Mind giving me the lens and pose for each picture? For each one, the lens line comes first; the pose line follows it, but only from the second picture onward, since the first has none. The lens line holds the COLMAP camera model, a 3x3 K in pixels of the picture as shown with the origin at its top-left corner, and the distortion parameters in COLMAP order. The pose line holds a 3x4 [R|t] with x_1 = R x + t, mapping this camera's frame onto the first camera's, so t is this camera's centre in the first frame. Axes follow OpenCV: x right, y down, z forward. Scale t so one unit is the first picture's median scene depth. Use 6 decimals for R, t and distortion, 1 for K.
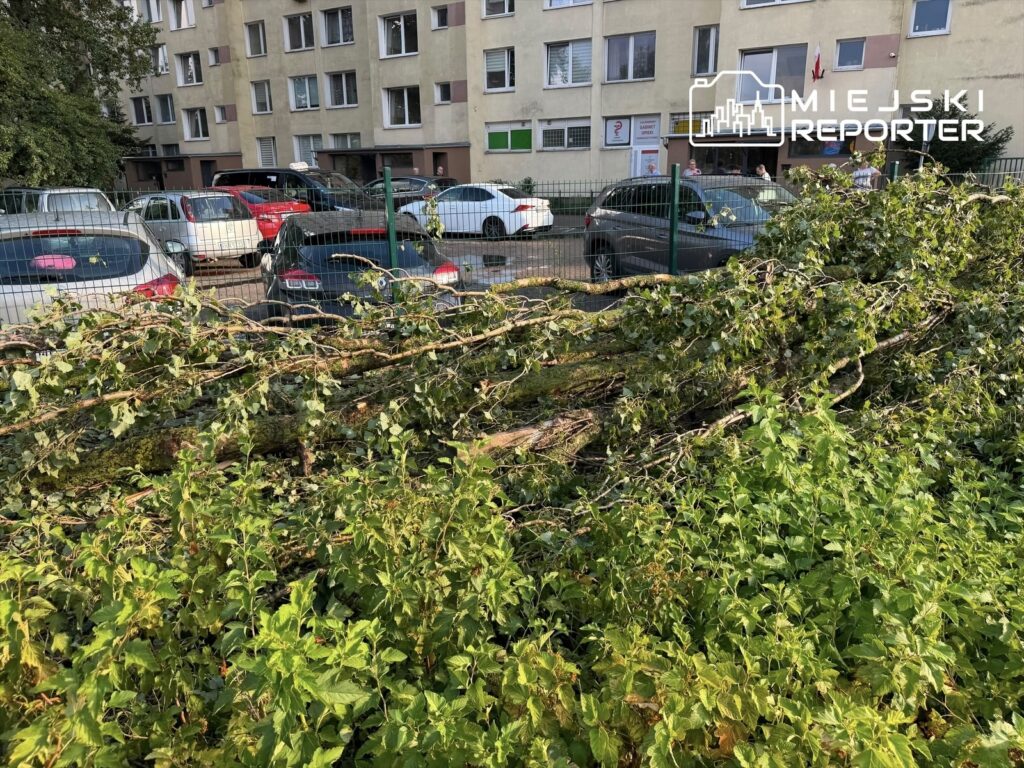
lens RADIAL K [[719.4, 0, 511.4], [0, 719.4, 378.0], [0, 0, 1]] dist [0.082857, -0.118326]
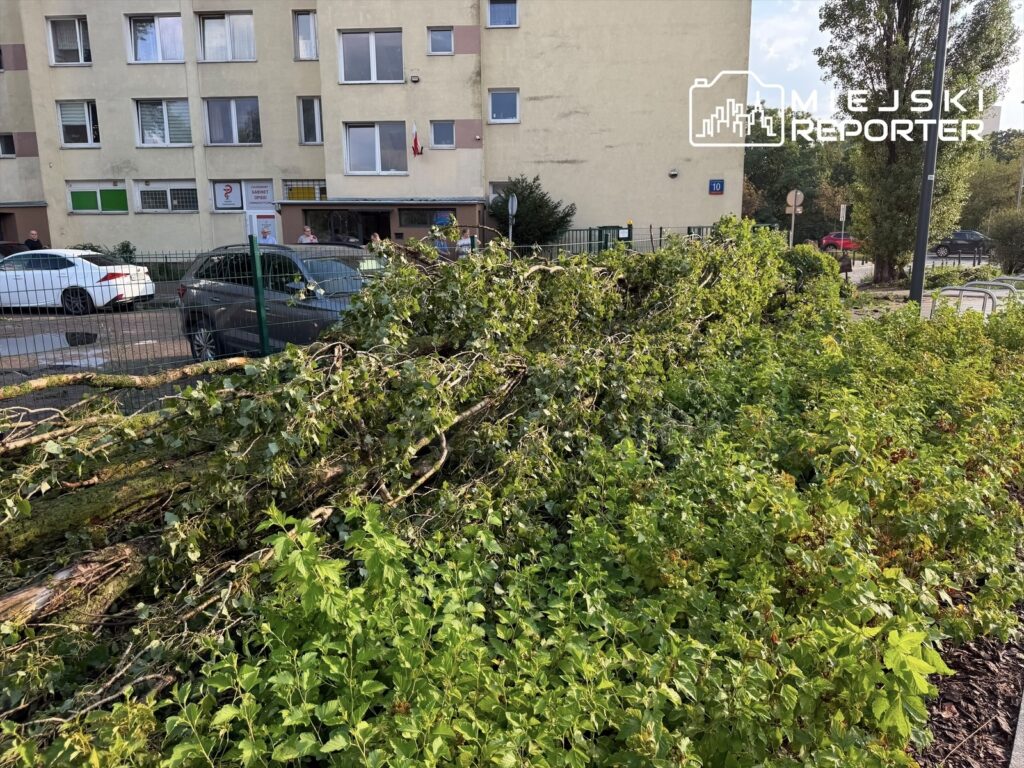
lens RADIAL K [[719.4, 0, 511.4], [0, 719.4, 378.0], [0, 0, 1]] dist [0.082857, -0.118326]
pose [[0.885338, -0.084911, 0.457129, 0.093642], [0.122664, 0.991006, -0.053489, -0.030011], [-0.448475, 0.103429, 0.887791, 0.059034]]
